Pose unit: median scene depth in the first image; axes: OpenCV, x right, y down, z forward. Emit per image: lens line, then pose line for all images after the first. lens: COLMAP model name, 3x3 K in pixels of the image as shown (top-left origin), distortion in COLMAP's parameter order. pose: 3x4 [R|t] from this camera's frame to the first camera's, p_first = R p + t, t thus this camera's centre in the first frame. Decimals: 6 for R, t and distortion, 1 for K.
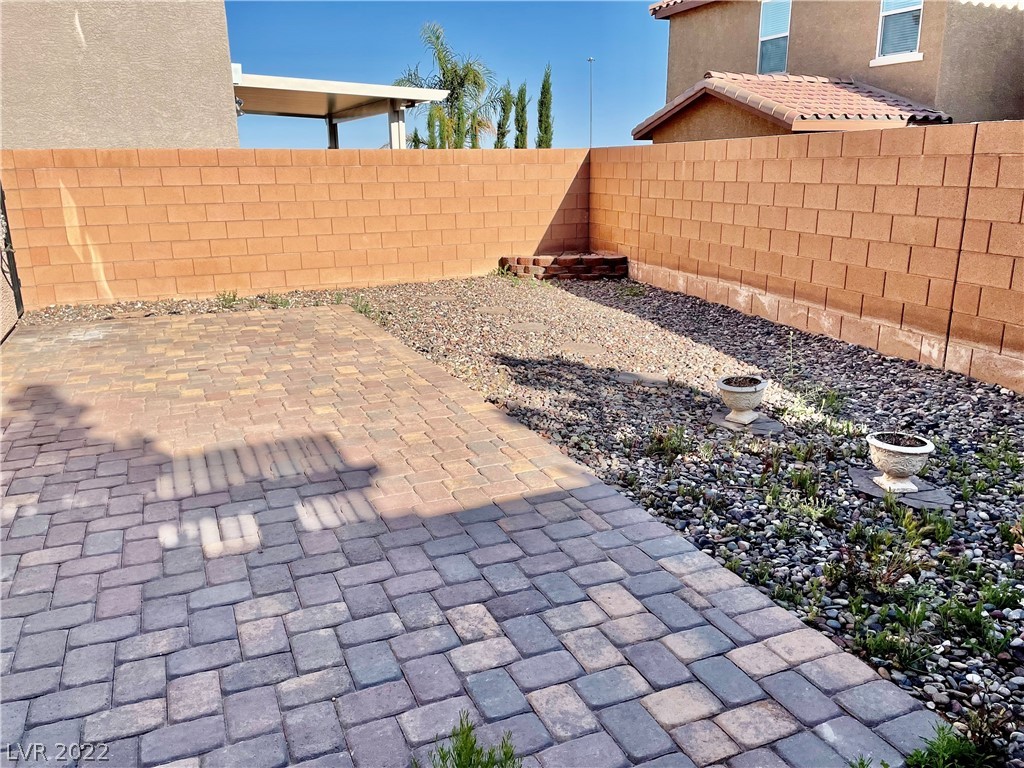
lens RADIAL K [[776.4, 0, 510.2], [0, 776.4, 374.9], [0, 0, 1]] dist [0.084207, -0.093647]
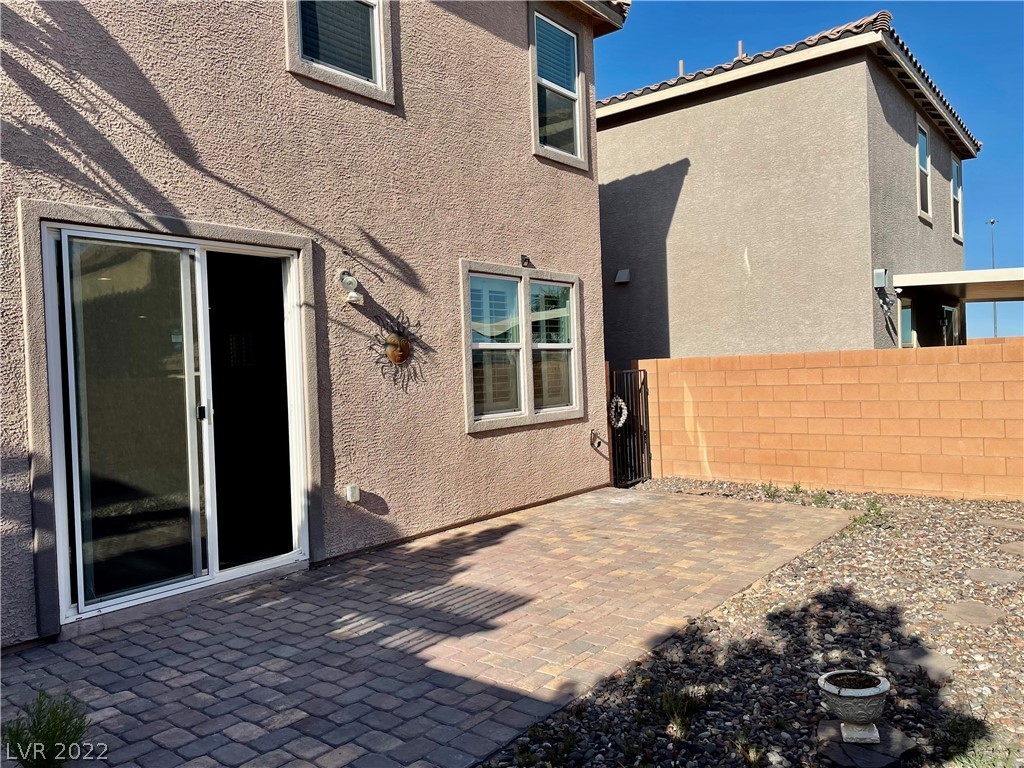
lens RADIAL K [[776.4, 0, 506.6], [0, 776.4, 384.3], [0, 0, 1]] dist [0.084207, -0.093647]
pose [[0.461114, 0.013199, -0.887243, 0.630518], [-0.200362, 0.975615, -0.089617, -0.102373], [0.864424, 0.219094, 0.452514, 0.259478]]
